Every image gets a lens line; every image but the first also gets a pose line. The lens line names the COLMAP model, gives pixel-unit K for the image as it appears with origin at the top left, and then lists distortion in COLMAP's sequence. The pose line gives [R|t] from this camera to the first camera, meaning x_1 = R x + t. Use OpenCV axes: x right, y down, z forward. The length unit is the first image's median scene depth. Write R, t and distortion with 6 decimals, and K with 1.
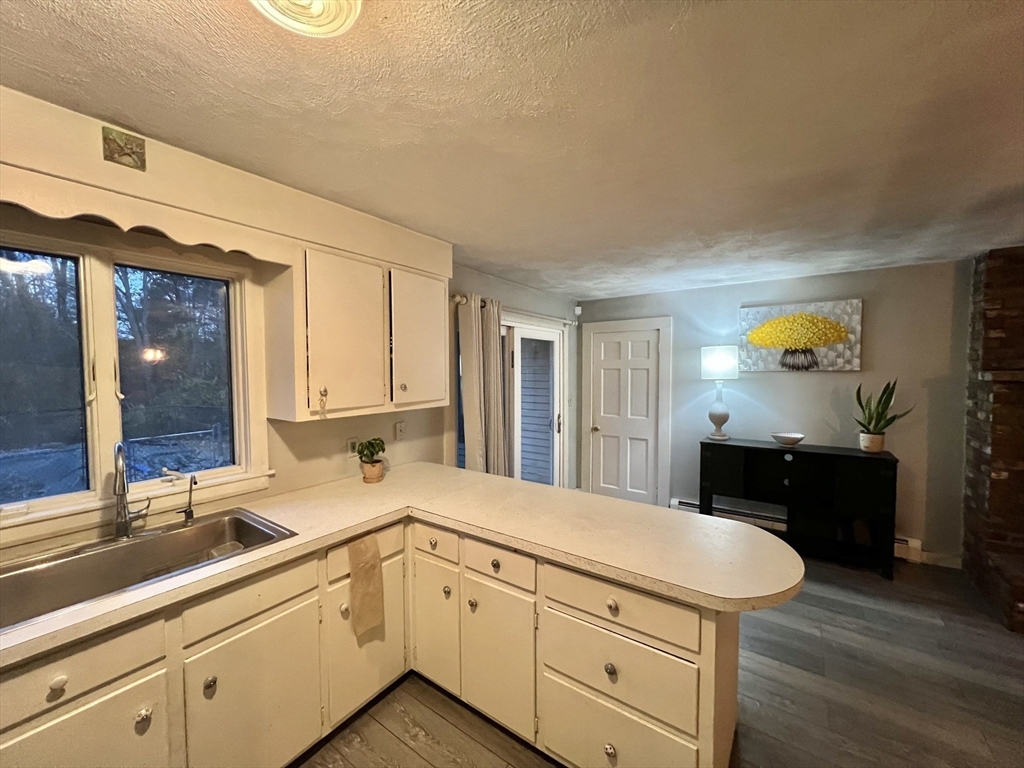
lens RADIAL K [[407.3, 0, 506.7], [0, 407.3, 386.4], [0, 0, 1]] dist [-0.003630, -0.001139]
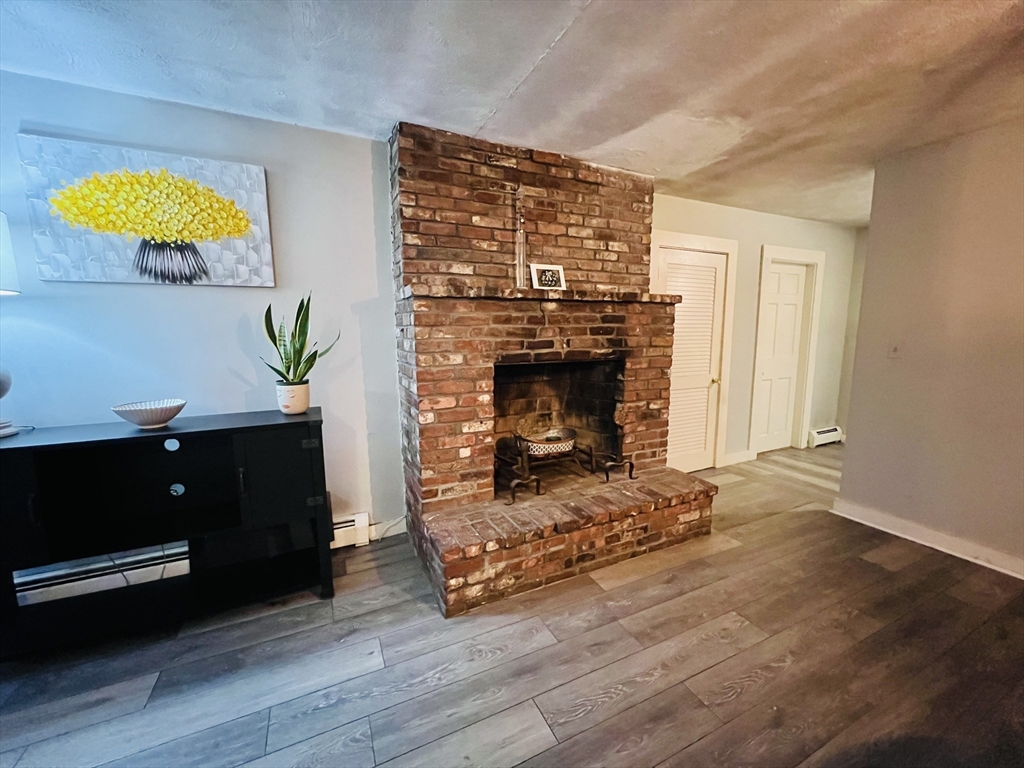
lens RADIAL K [[407.3, 0, 509.2], [0, 407.3, 386.1], [0, 0, 1]] dist [-0.003630, -0.001139]
pose [[0.484624, -0.116596, 0.866917, 0.506479], [0.040988, 0.993015, 0.110642, 0.062500], [-0.873762, -0.018087, 0.486018, 0.389212]]
